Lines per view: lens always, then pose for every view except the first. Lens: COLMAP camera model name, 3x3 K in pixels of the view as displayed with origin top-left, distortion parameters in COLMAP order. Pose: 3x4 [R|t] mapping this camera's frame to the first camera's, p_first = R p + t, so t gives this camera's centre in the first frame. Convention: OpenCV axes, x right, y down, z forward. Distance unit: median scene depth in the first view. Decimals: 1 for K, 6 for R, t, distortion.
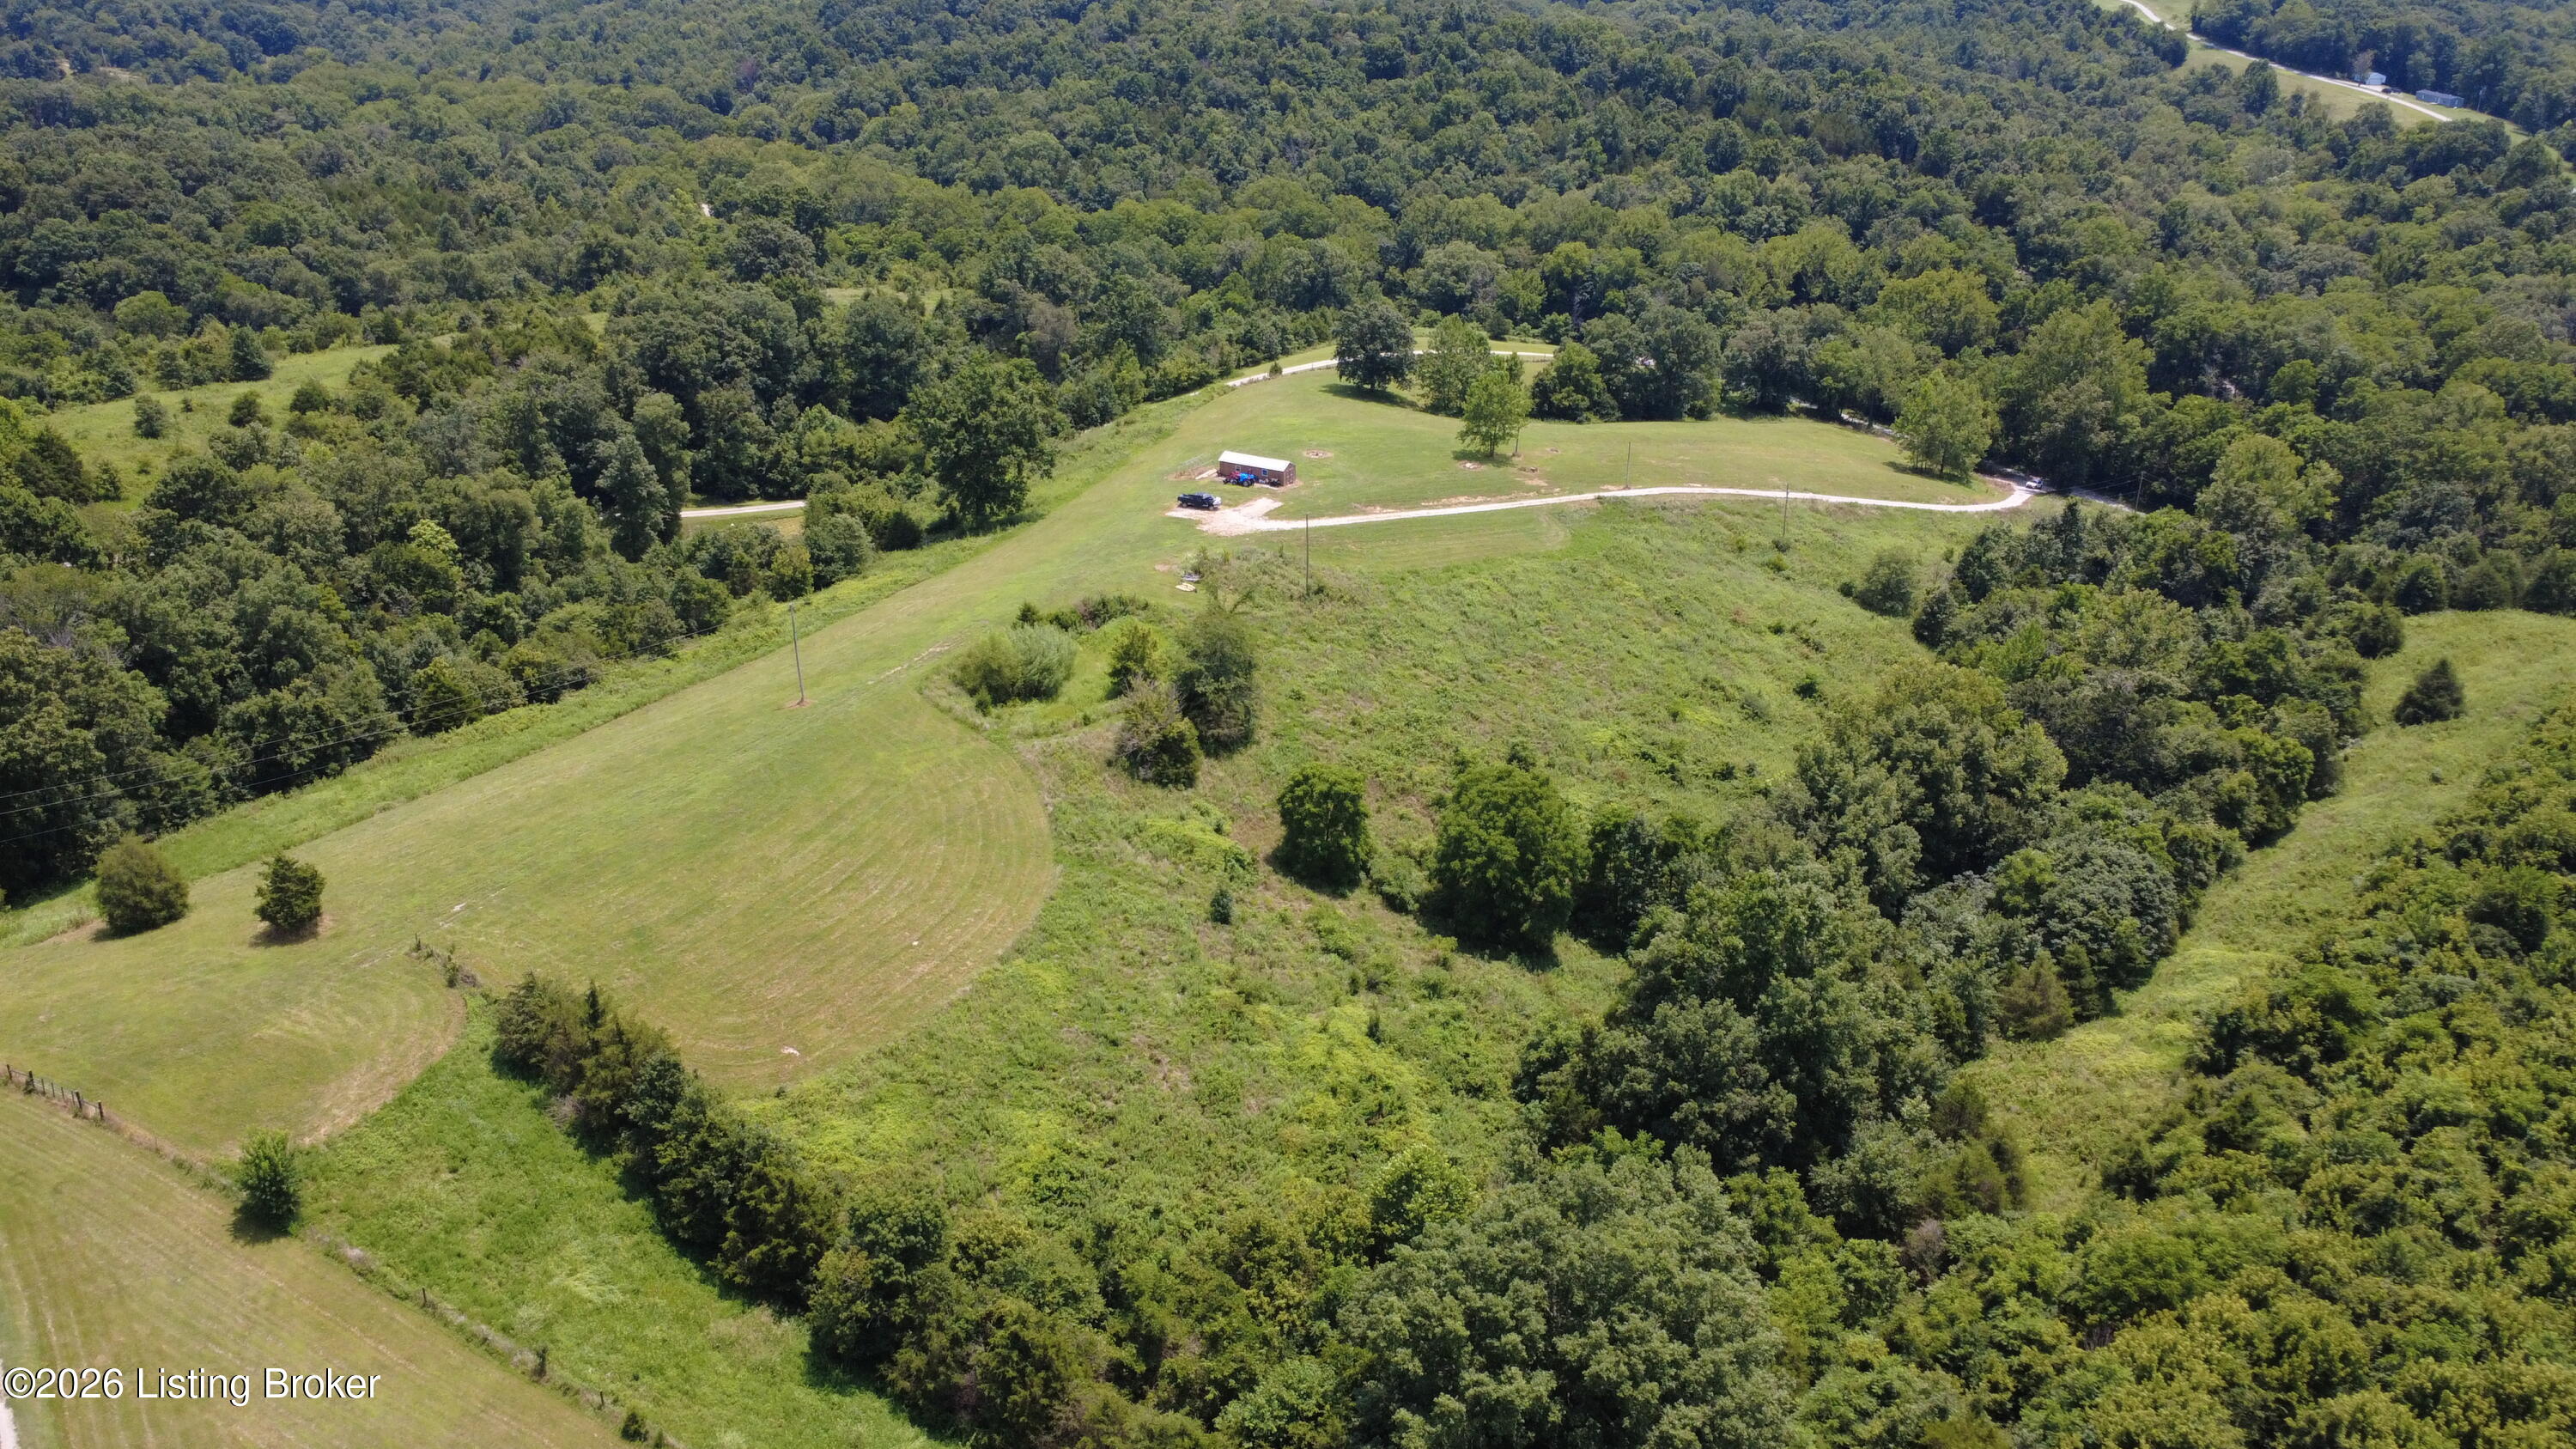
lens RADIAL K [[1920.2, 0, 1286.7], [0, 1920.2, 727.5], [0, 0, 1]] dist [-0.003294, -0.000342]
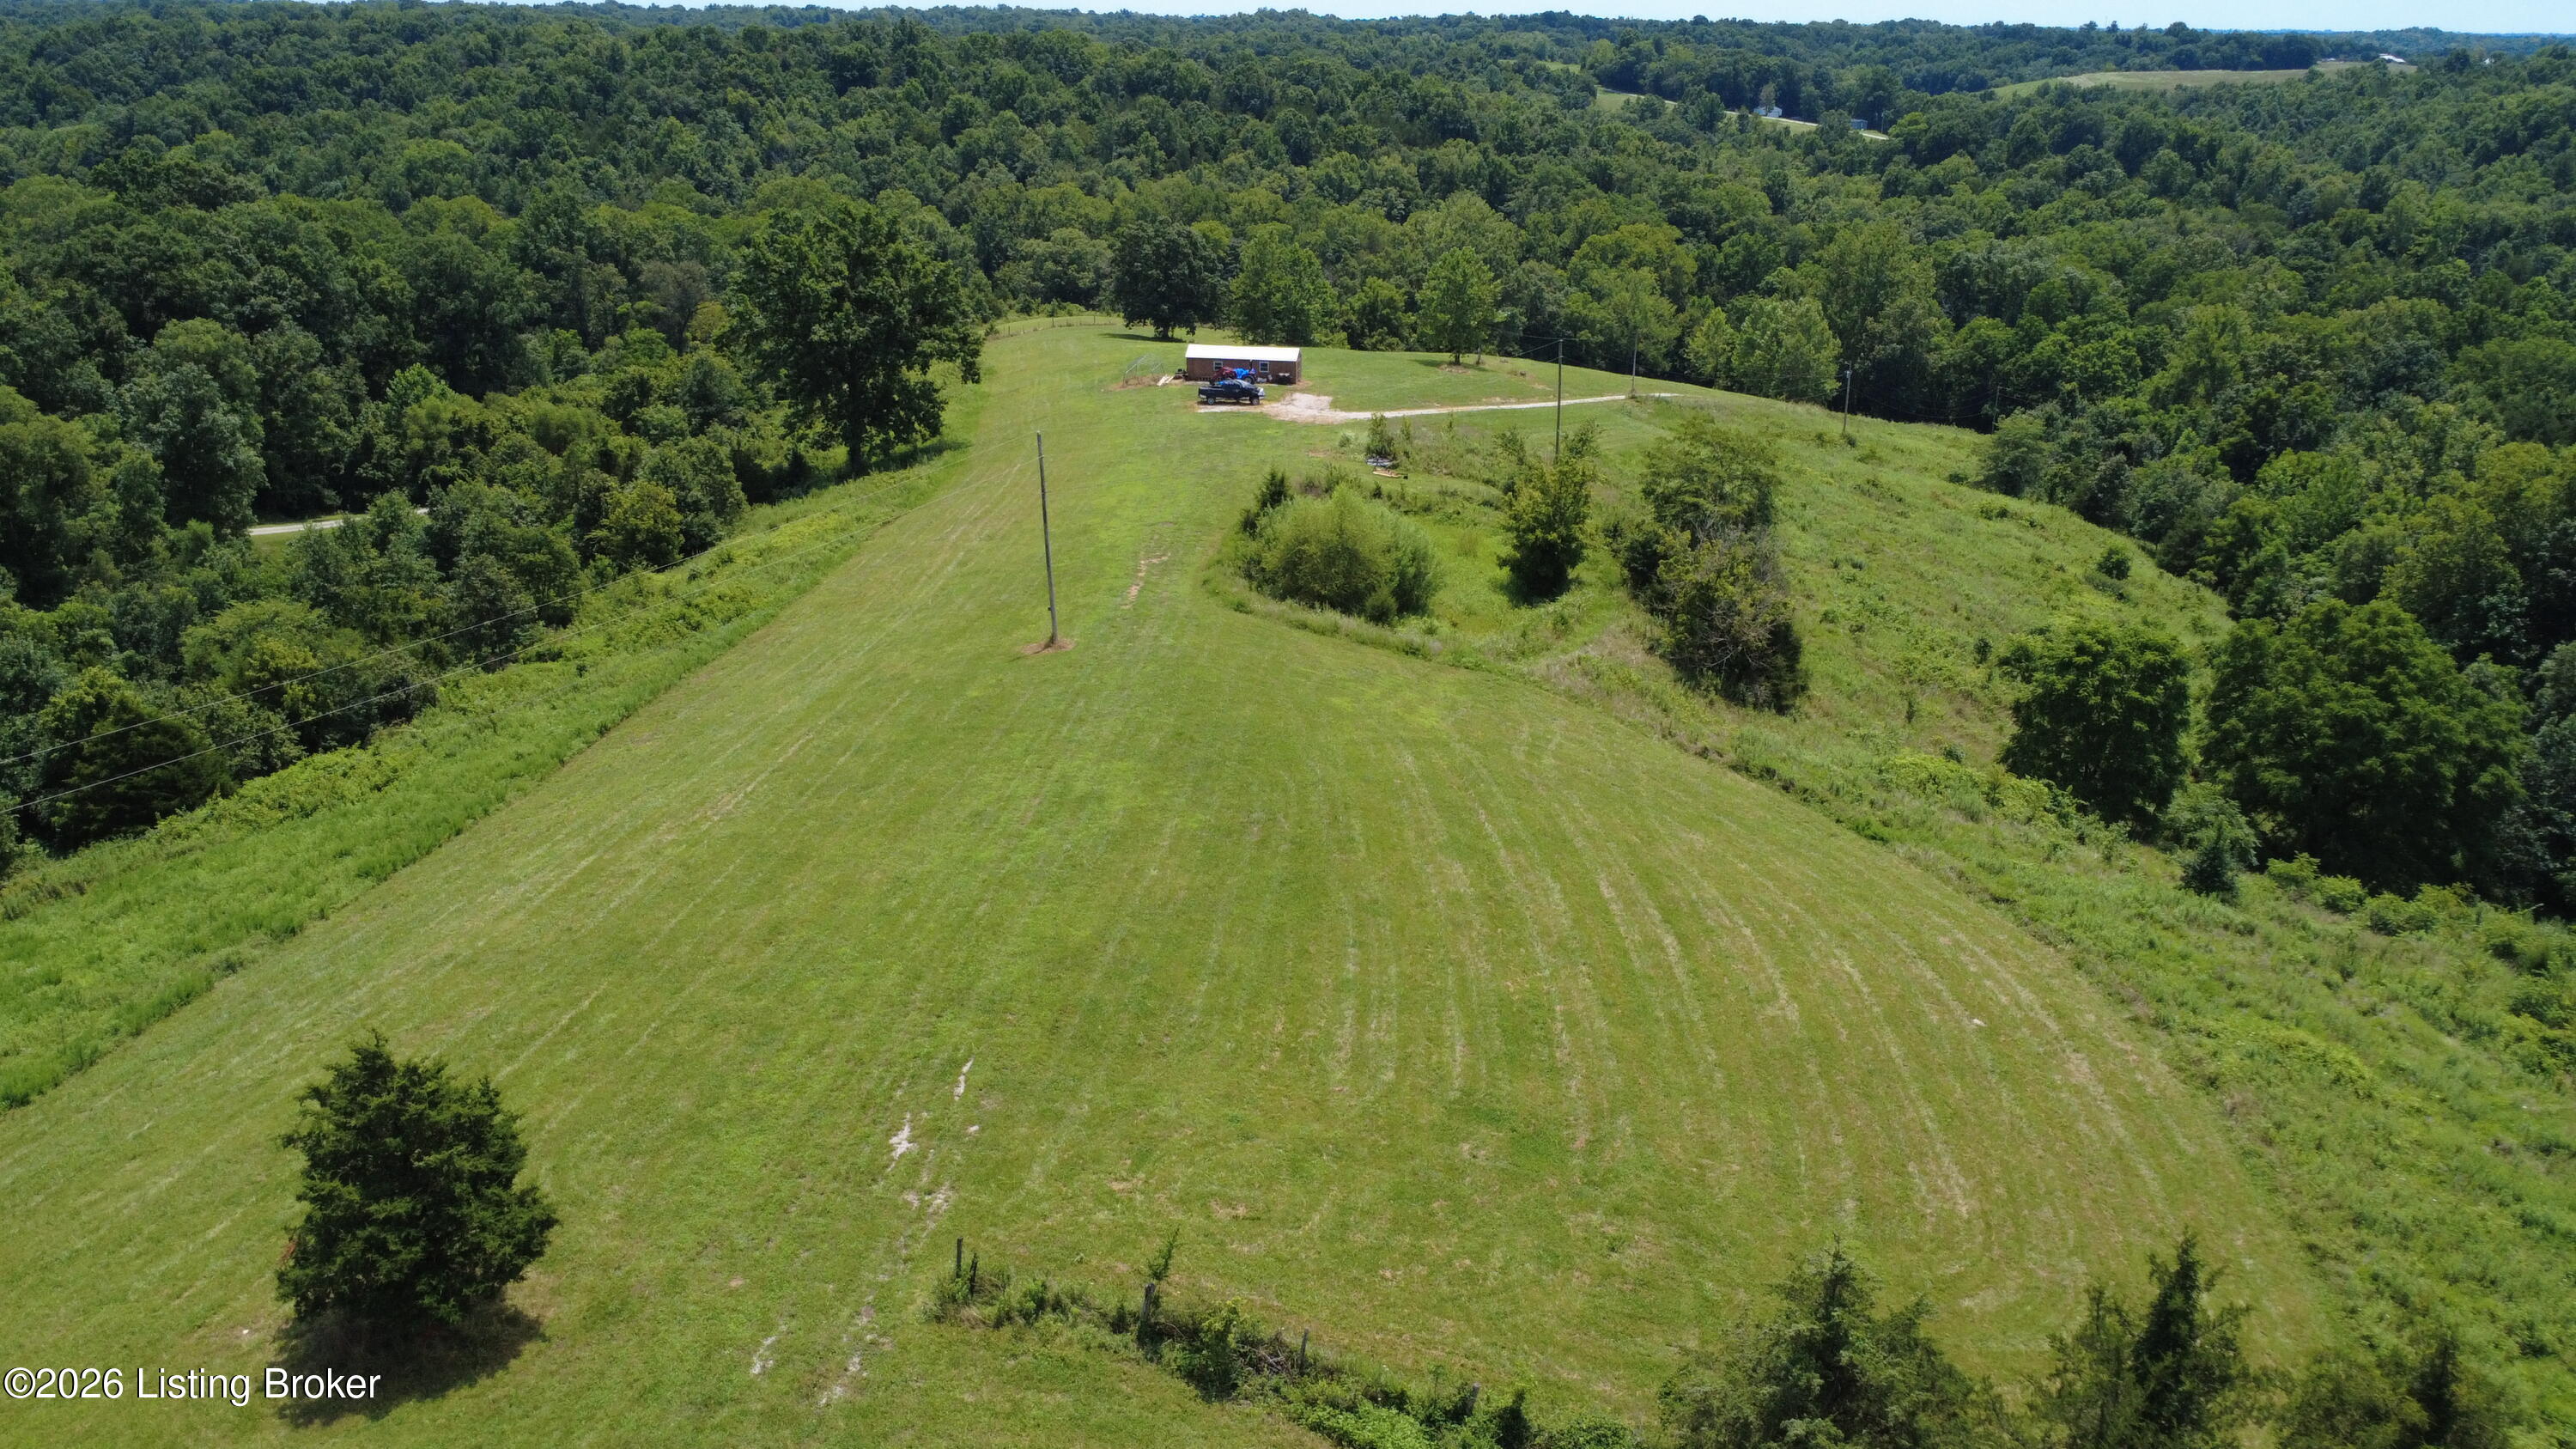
lens RADIAL K [[1920.2, 0, 1288.6], [0, 1920.2, 720.4], [0, 0, 1]] dist [-0.003294, -0.000342]
pose [[0.925153, -0.111328, 0.362902, -0.223075], [0.139101, 0.988952, -0.051228, 0.023466], [-0.353190, 0.097874, 0.930418, 0.314556]]
